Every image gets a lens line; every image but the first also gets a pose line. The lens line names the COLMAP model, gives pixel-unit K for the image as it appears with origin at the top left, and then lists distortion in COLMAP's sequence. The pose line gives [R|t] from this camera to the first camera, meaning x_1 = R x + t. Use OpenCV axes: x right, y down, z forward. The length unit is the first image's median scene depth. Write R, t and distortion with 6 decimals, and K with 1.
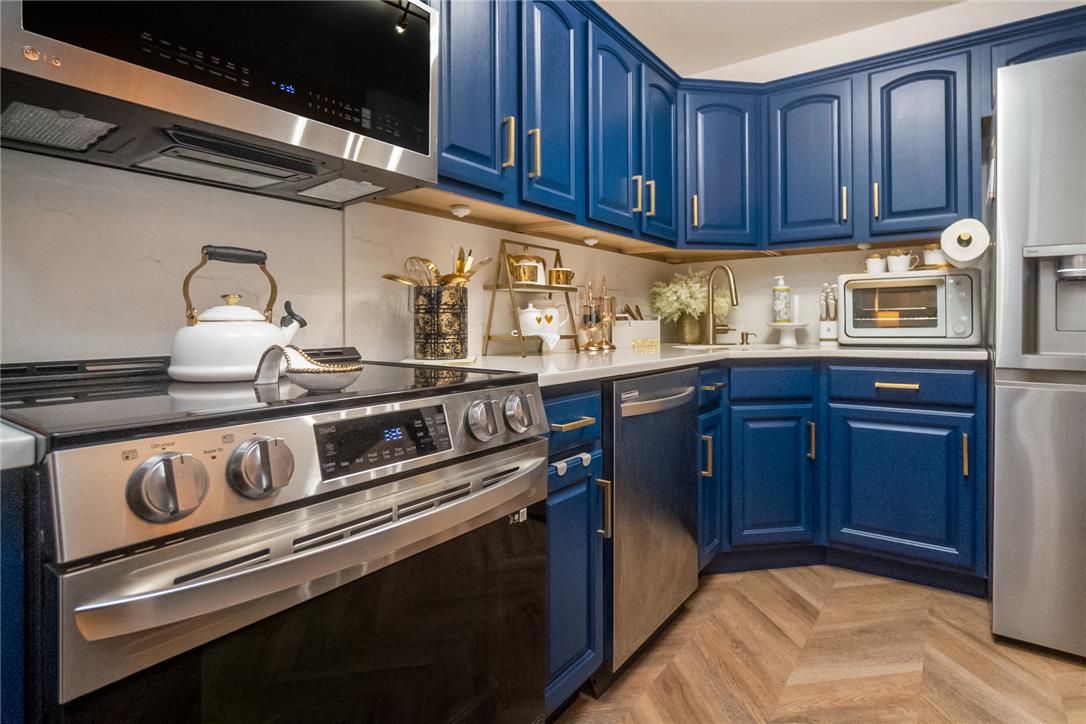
lens RADIAL K [[574.7, 0, 551.1], [0, 574.7, 319.7], [0, 0, 1]] dist [-0.003453, 0.000315]
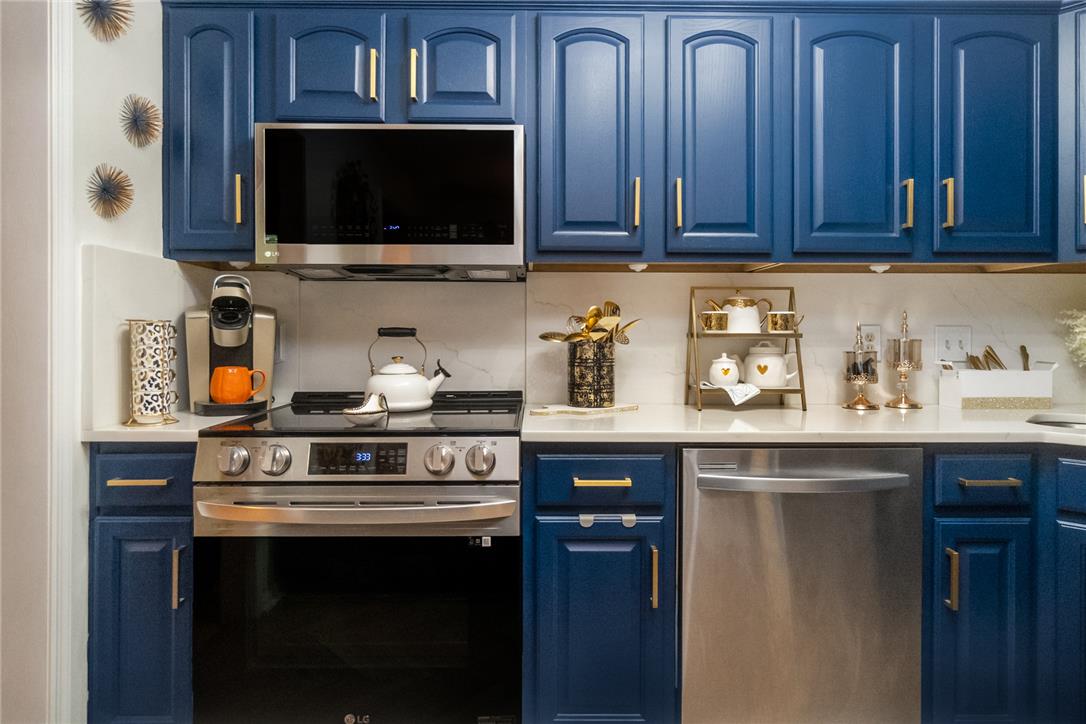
lens RADIAL K [[649.0, 0, 538.4], [0, 649.0, 328.3], [0, 0, 1]] dist [-0.004461, -0.001037]
pose [[0.593117, -0.002105, -0.805113, 0.680976], [0.000647, 0.999998, -0.002138, -0.071573], [0.805116, 0.000748, 0.593117, 0.149078]]
